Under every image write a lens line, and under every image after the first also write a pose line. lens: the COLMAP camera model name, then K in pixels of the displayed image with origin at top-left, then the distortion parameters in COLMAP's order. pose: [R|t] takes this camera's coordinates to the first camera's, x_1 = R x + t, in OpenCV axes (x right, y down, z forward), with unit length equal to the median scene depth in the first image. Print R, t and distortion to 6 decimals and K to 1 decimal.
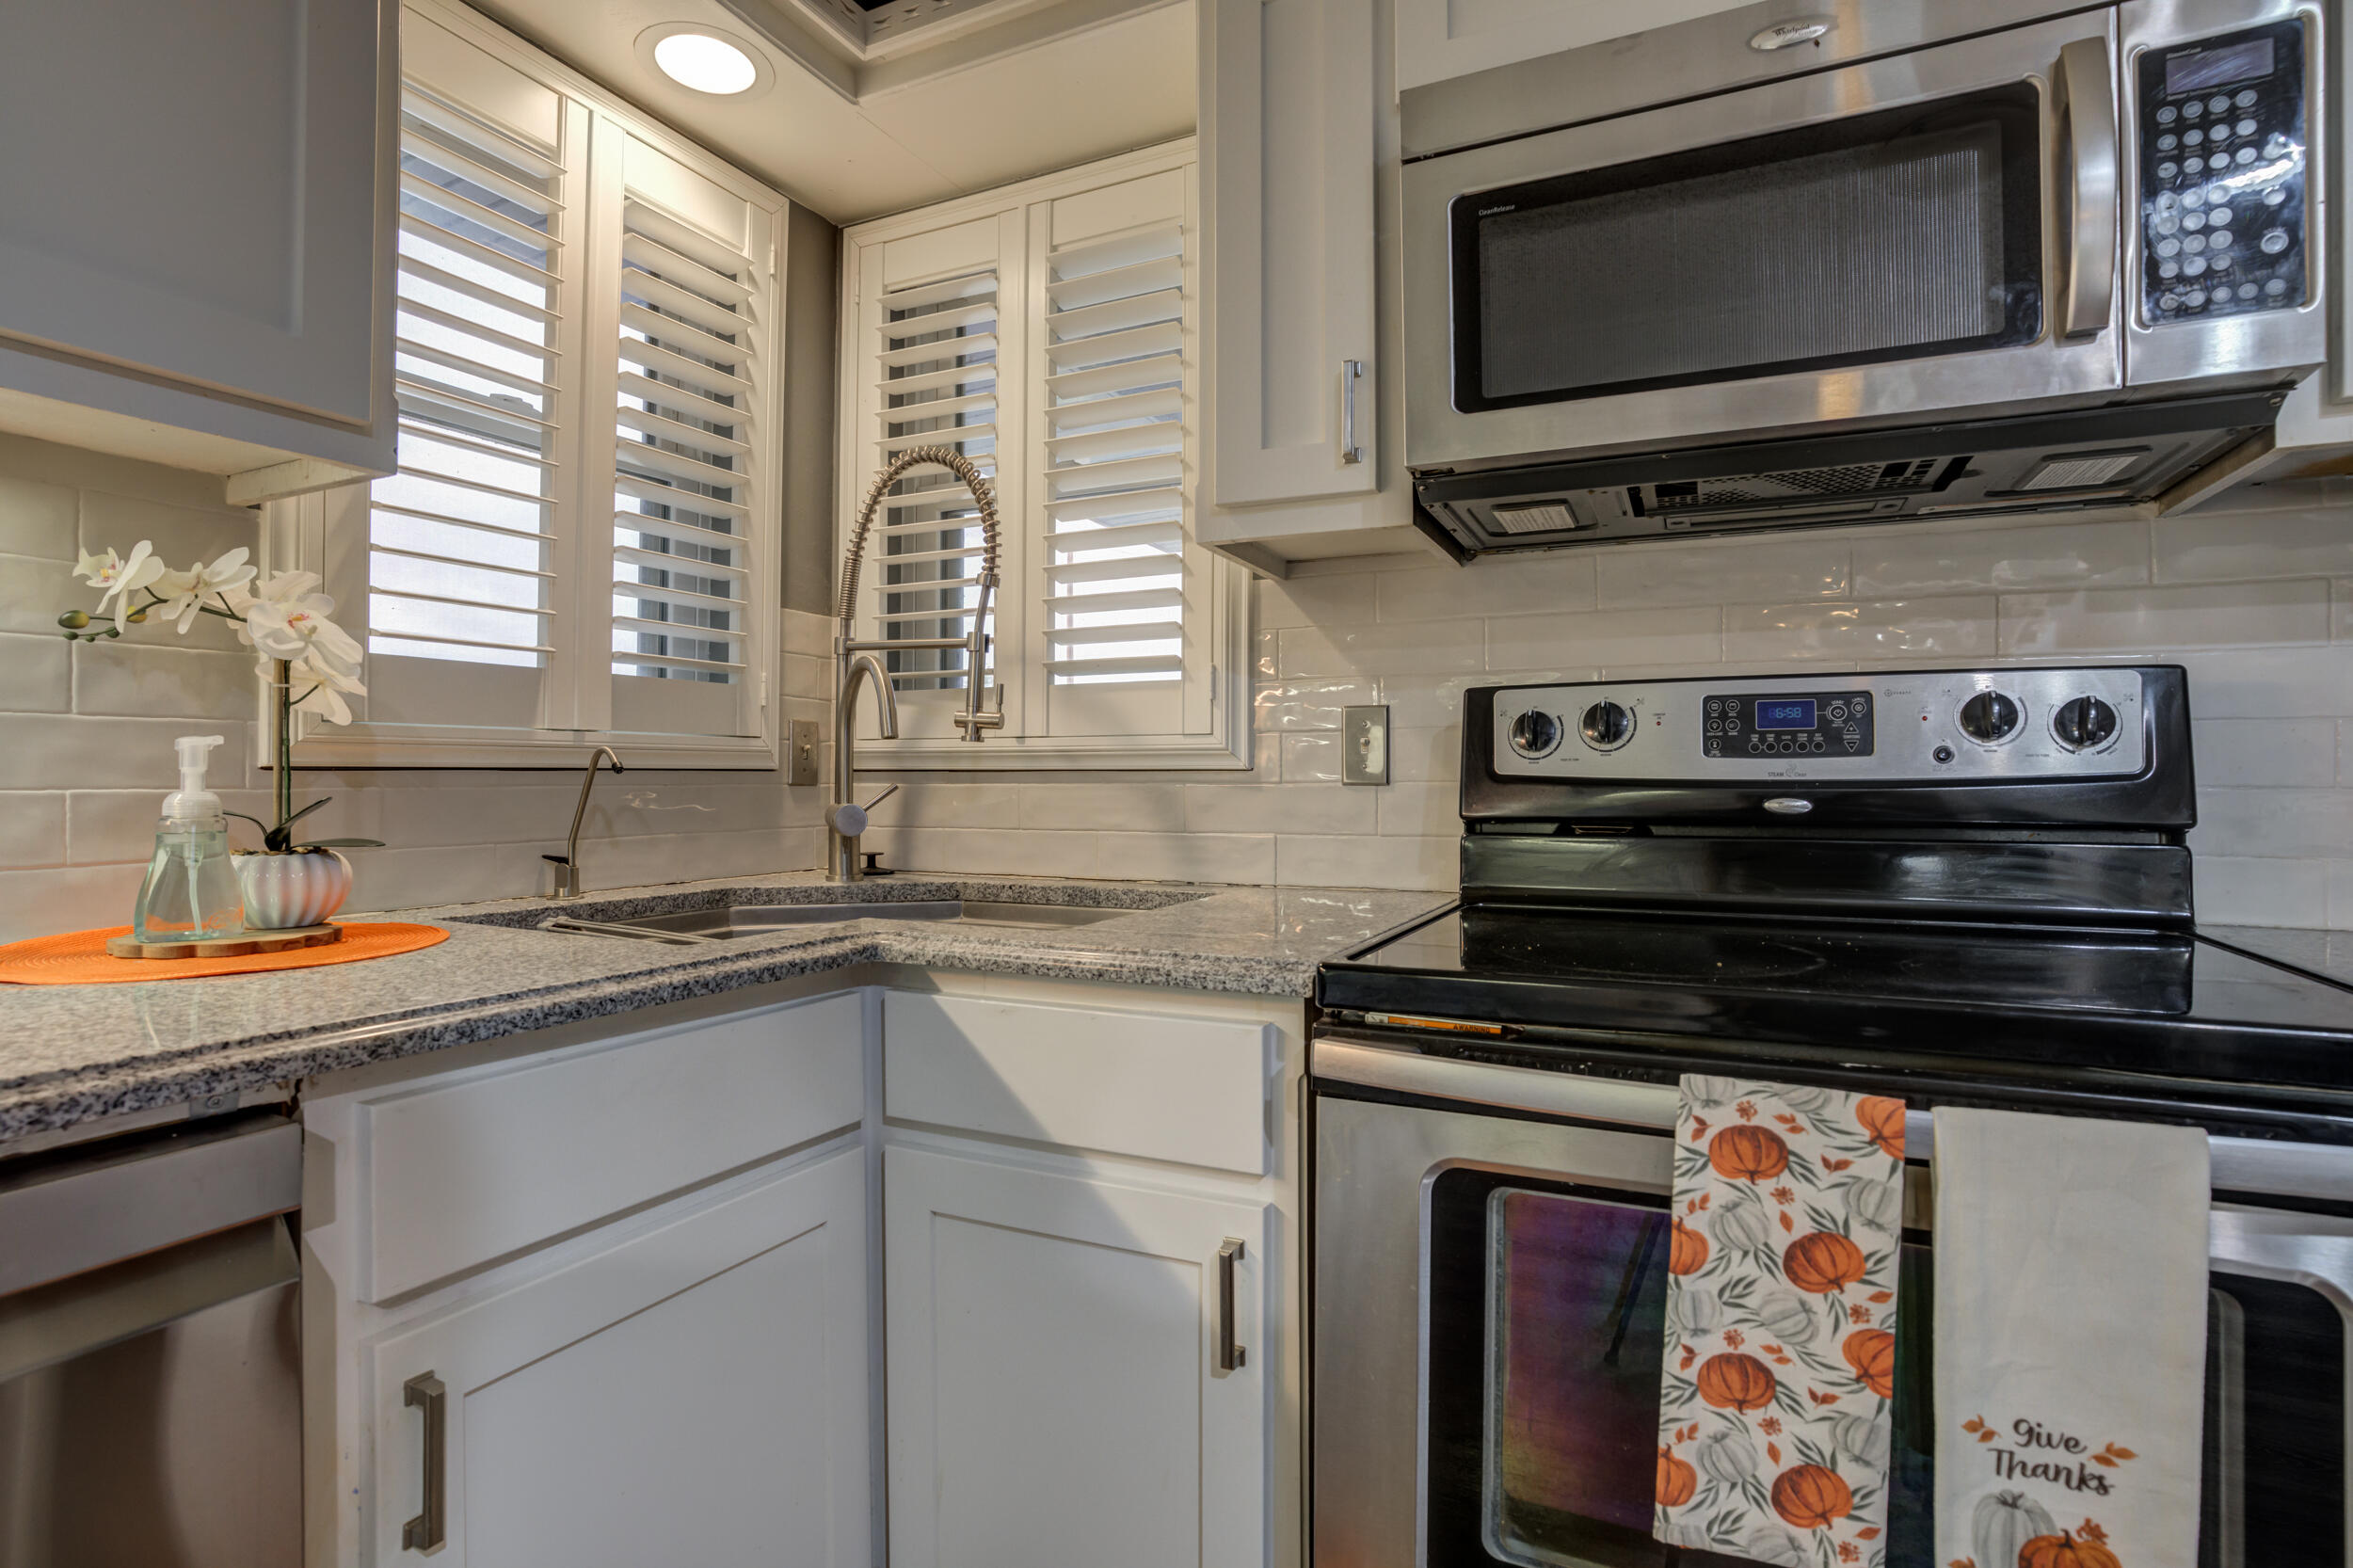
lens RADIAL K [[1156.5, 0, 1178.0], [0, 1156.5, 775.9], [0, 0, 1]] dist [-0.085146, 0.047726]
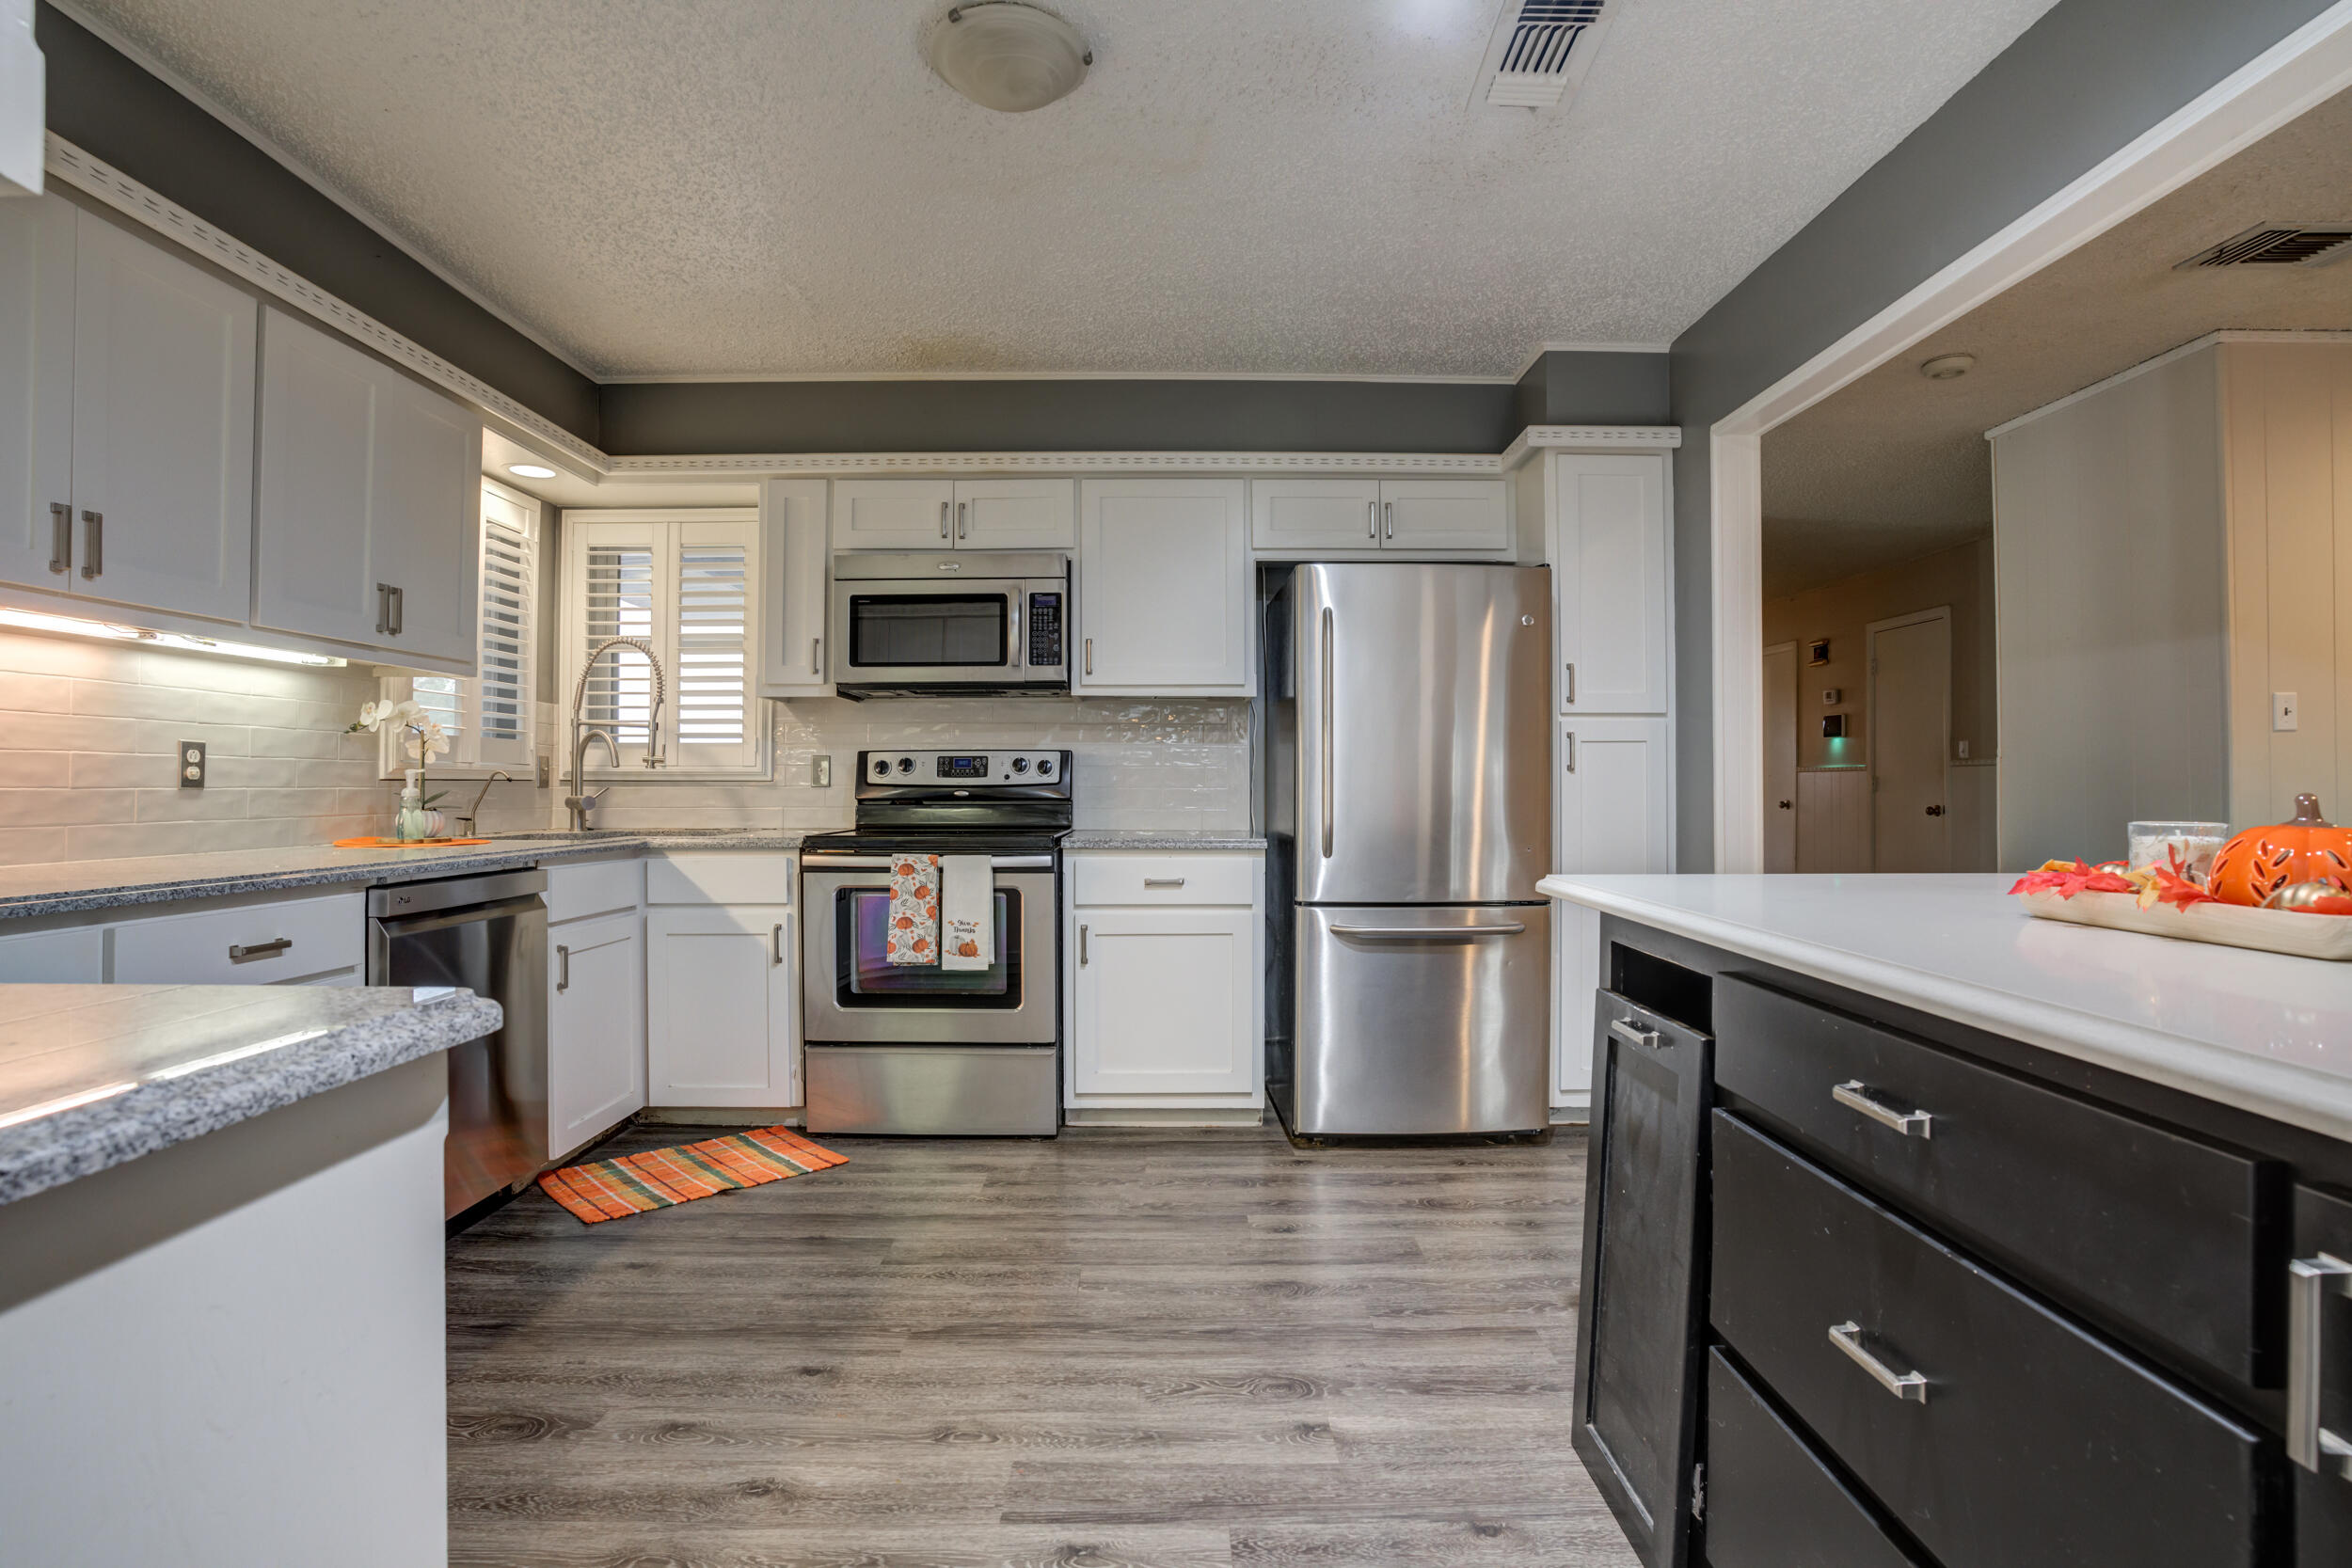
lens RADIAL K [[1156.0, 0, 1177.5], [0, 1156.0, 775.9], [0, 0, 1]] dist [-0.085146, 0.047726]
pose [[0.901377, 0.002842, 0.433026, -0.297751], [-0.000483, 0.999984, -0.005558, -0.003805], [-0.433035, 0.004801, 0.901364, -2.160068]]
